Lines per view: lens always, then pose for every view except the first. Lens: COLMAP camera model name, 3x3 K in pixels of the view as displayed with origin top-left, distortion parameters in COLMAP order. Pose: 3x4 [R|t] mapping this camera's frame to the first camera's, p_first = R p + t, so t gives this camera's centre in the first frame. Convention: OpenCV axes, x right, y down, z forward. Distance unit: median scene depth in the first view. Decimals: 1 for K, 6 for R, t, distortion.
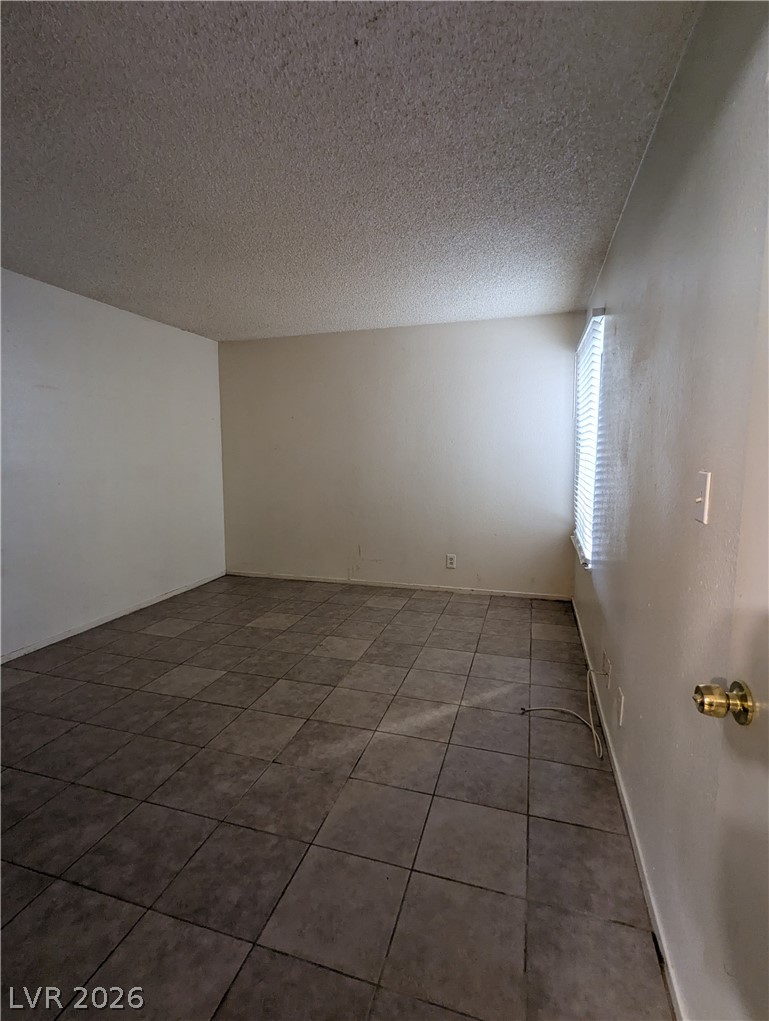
lens RADIAL K [[487.1, 0, 384.2], [0, 487.1, 510.1], [0, 0, 1]] dist [-0.000863, 0.000223]
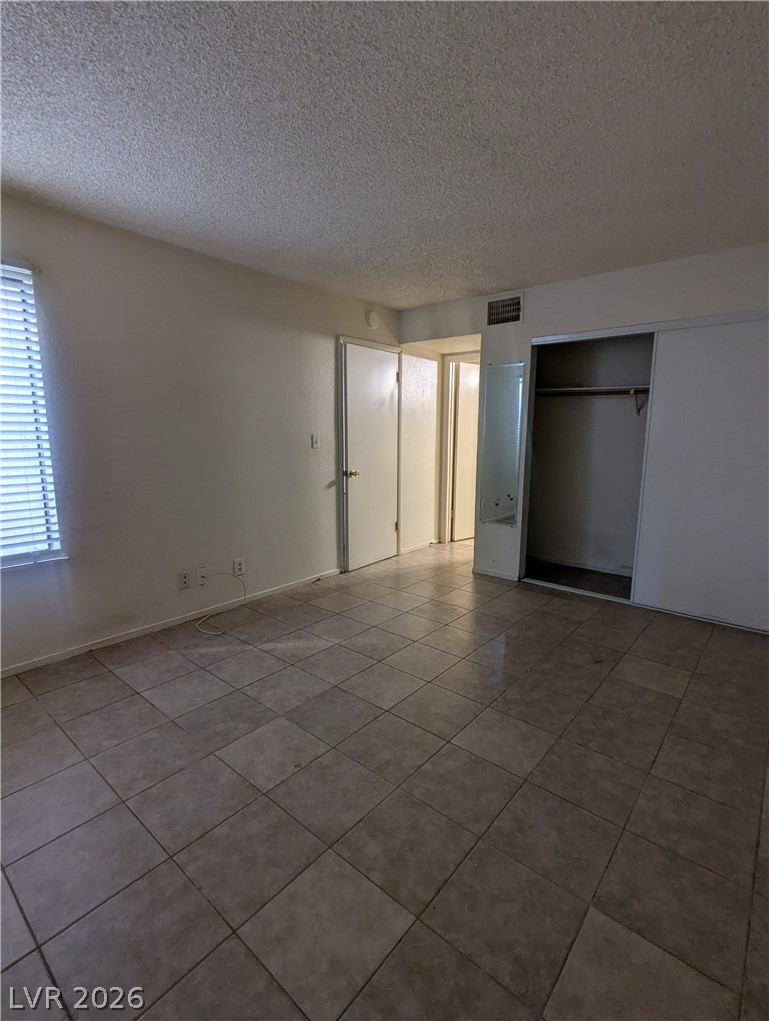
lens RADIAL K [[487.1, 0, 384.6], [0, 487.1, 510.3], [0, 0, 1]] dist [-0.000863, 0.000223]
pose [[-0.918683, -0.067085, 0.389257, -0.461841], [0.046384, 0.960332, 0.274976, -0.182256], [-0.392262, 0.270671, -0.879129, 1.488842]]
